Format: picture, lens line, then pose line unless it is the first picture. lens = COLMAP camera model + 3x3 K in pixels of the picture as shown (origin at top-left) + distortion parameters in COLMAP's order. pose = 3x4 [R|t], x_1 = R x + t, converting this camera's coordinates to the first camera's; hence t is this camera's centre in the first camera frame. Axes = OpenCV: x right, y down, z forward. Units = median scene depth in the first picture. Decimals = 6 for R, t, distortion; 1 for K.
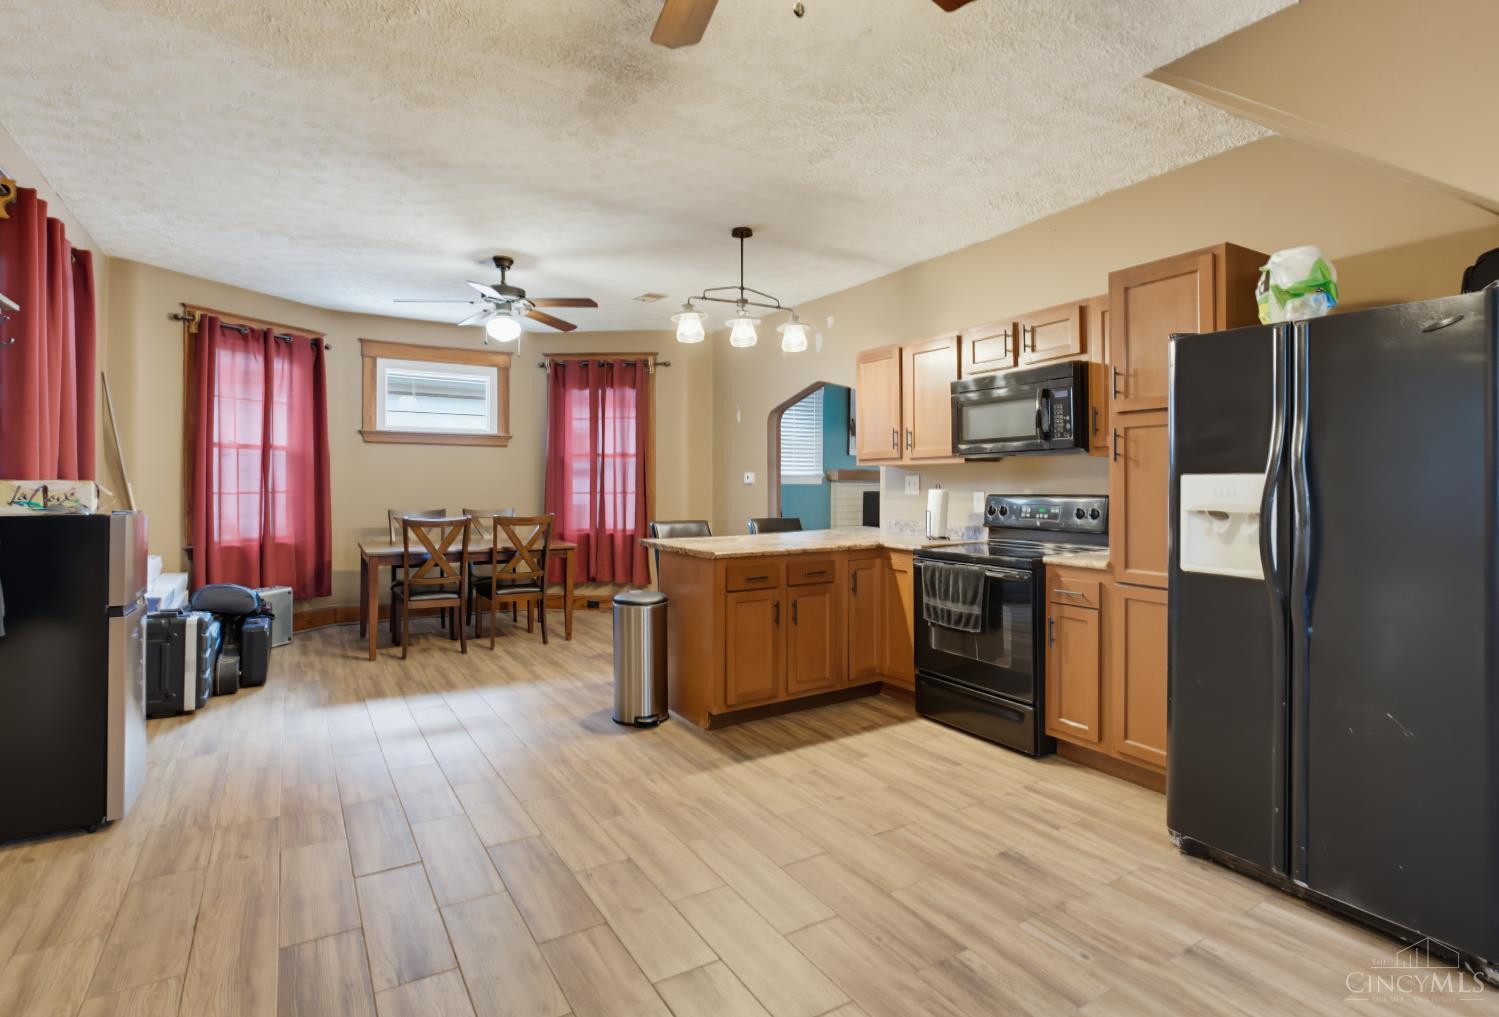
lens RADIAL K [[734.7, 0, 747.3], [0, 734.7, 490.4], [0, 0, 1]] dist [-0.001107, -0.000212]
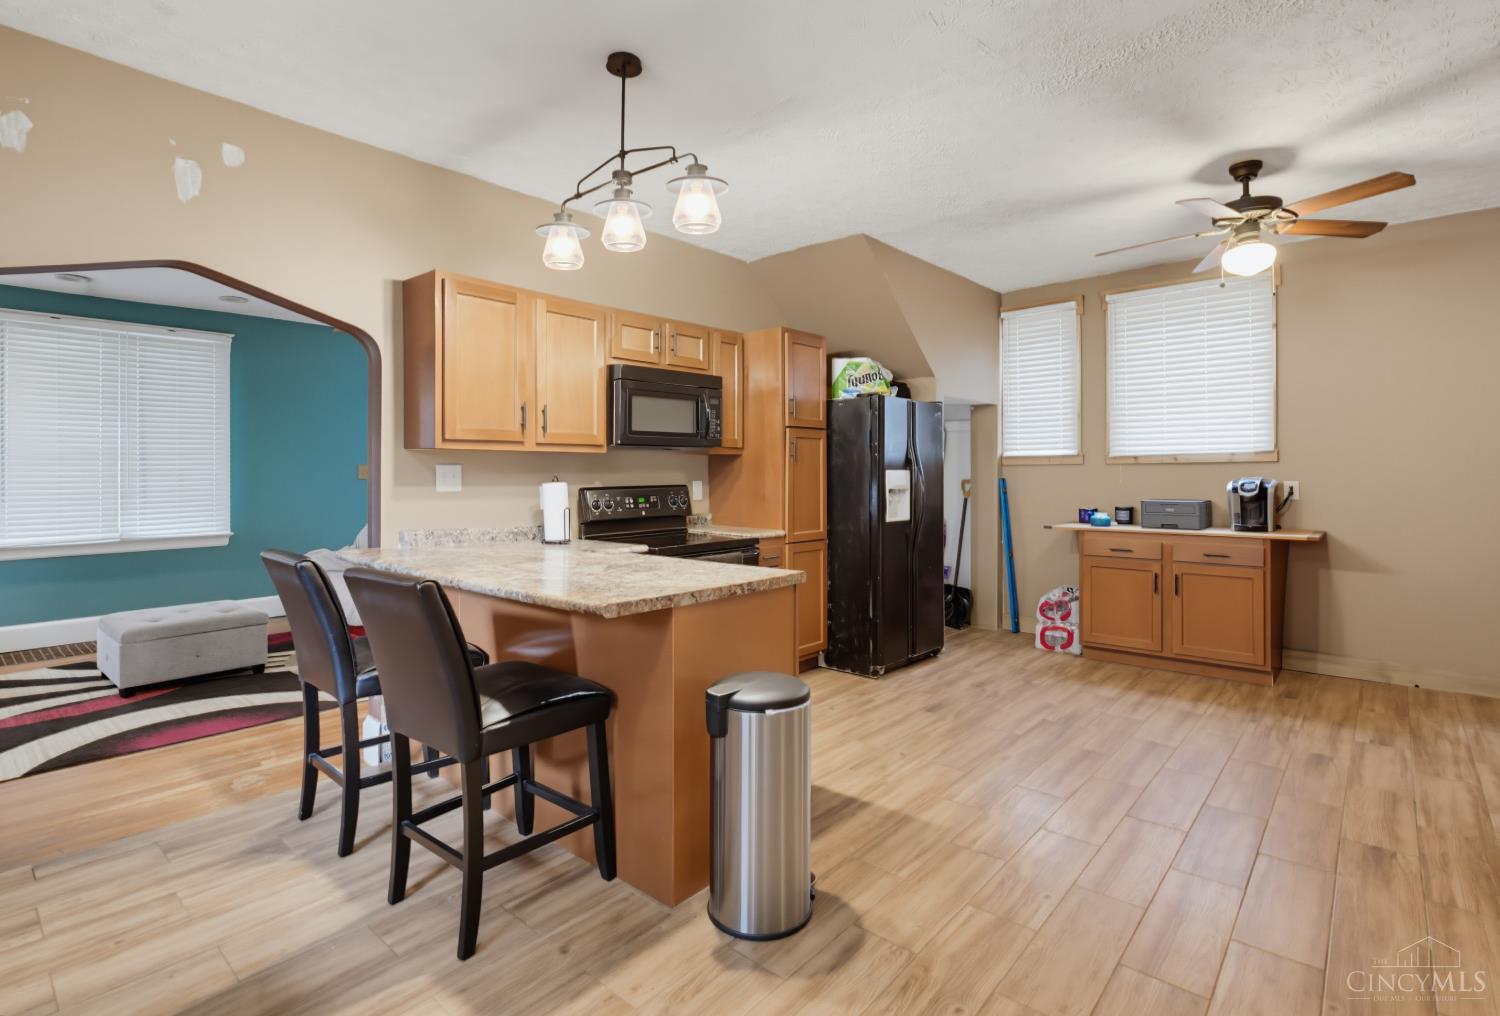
lens RADIAL K [[706.1, 0, 747.0], [0, 706.1, 472.9], [0, 0, 1]] dist [-0.000140, 0.000189]
pose [[-0.273816, 0.005516, 0.961766, -0.791533], [0.011838, 0.999927, -0.002365, -0.011617], [-0.961709, 0.010738, -0.273861, 1.412485]]
